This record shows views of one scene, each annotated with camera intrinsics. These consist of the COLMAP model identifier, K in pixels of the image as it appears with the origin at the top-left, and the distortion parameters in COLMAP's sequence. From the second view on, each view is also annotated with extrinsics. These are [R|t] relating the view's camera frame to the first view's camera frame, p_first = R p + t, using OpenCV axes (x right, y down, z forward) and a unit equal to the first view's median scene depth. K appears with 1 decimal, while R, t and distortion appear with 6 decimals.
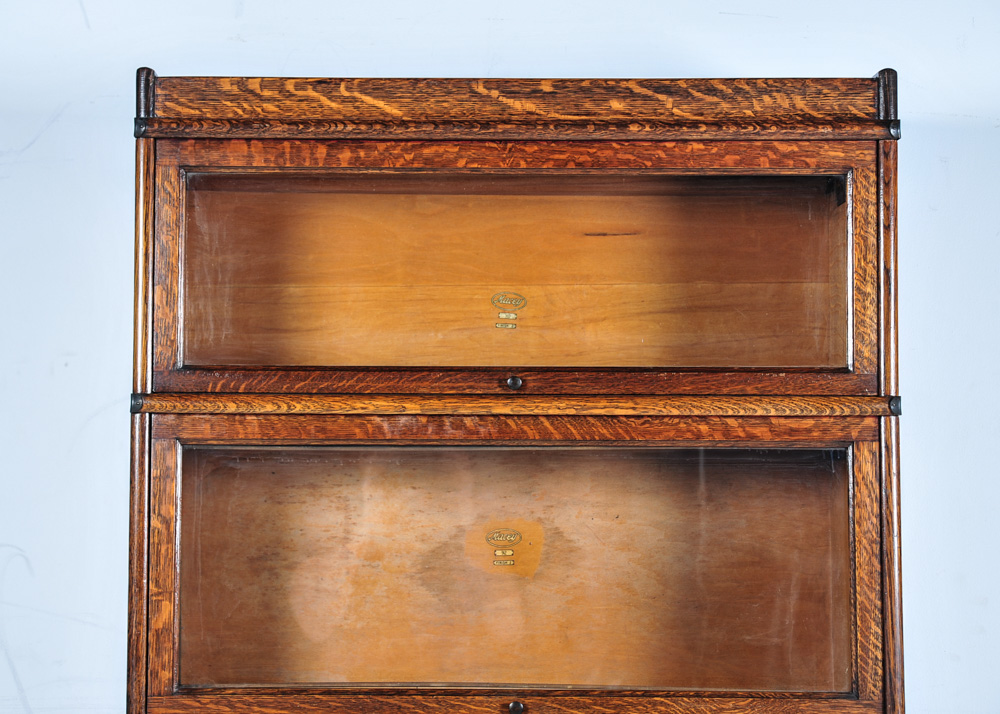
lens RADIAL K [[2268.3, 0, 490.9], [0, 2268.3, 352.9], [0, 0, 1]] dist [0.193628, 0.000000]
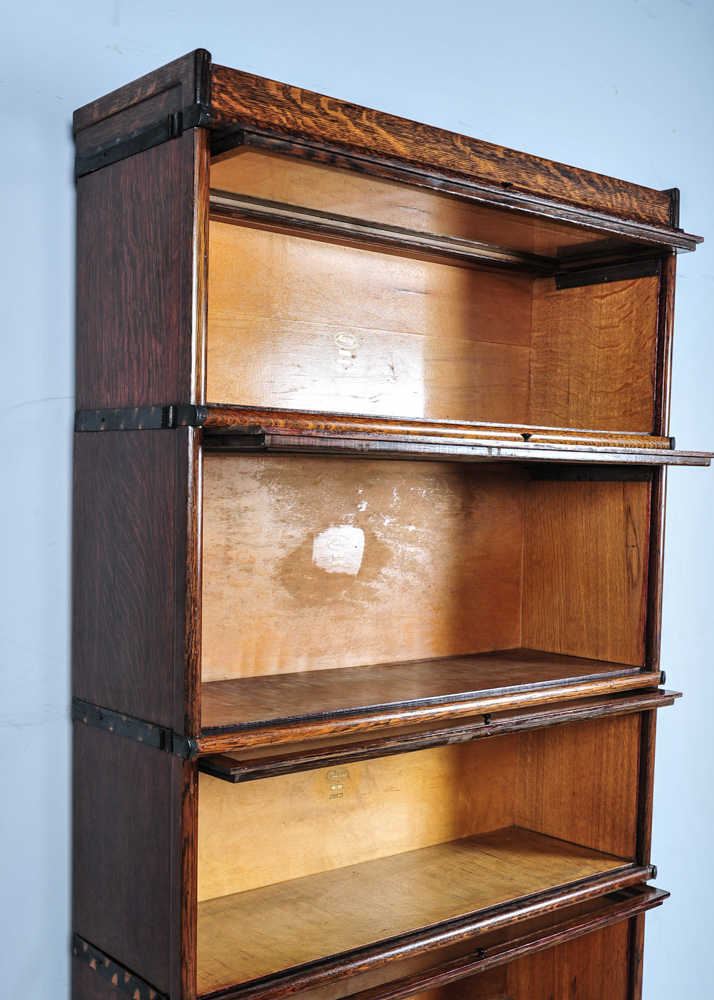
lens RADIAL K [[1177.7, 0, 353.4], [0, 1177.7, 509.9], [0, 0, 1]] dist [0.034388, 0.000000]
pose [[0.785169, -0.000277, 0.619282, -0.395625], [-0.068013, 0.993912, 0.086677, 0.012874], [-0.615536, -0.110175, 0.780370, 0.570147]]
